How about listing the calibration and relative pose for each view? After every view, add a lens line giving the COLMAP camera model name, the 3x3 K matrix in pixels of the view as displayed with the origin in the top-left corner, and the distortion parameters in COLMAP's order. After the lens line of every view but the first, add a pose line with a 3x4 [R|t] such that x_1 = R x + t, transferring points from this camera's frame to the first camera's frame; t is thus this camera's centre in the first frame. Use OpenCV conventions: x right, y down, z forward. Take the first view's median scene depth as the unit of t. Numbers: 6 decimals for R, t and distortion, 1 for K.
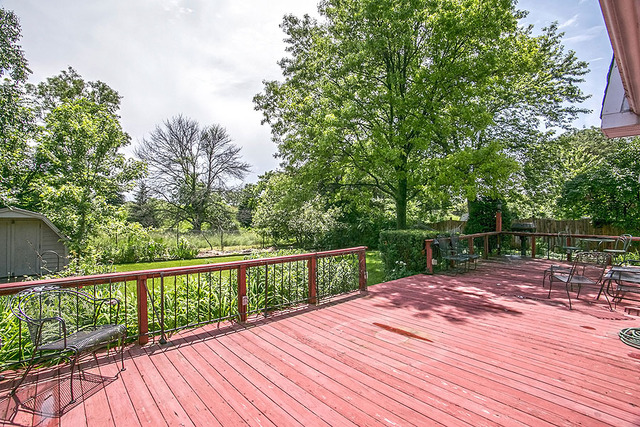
lens RADIAL K [[322.3, 0, 321.5], [0, 322.3, 215.2], [0, 0, 1]] dist [-0.095905, 0.038068]
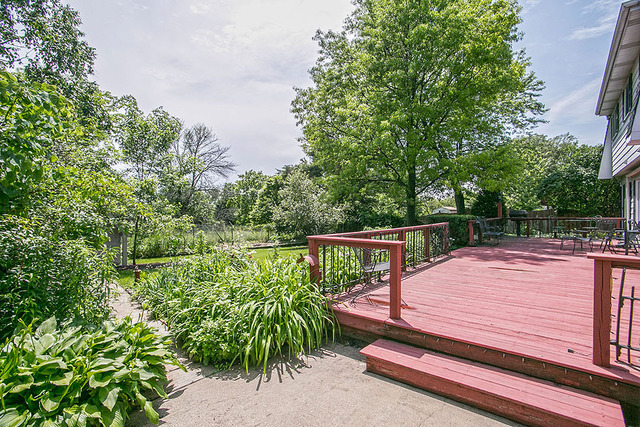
lens RADIAL K [[316.0, 0, 320.0], [0, 316.0, 213.5], [0, 0, 1]] dist [-0.091825, 0.022185]
pose [[0.991899, -0.010983, 0.126553, -0.172097], [0.011614, 0.999924, -0.004254, 0.019372], [-0.126497, 0.005689, 0.991951, -0.066282]]
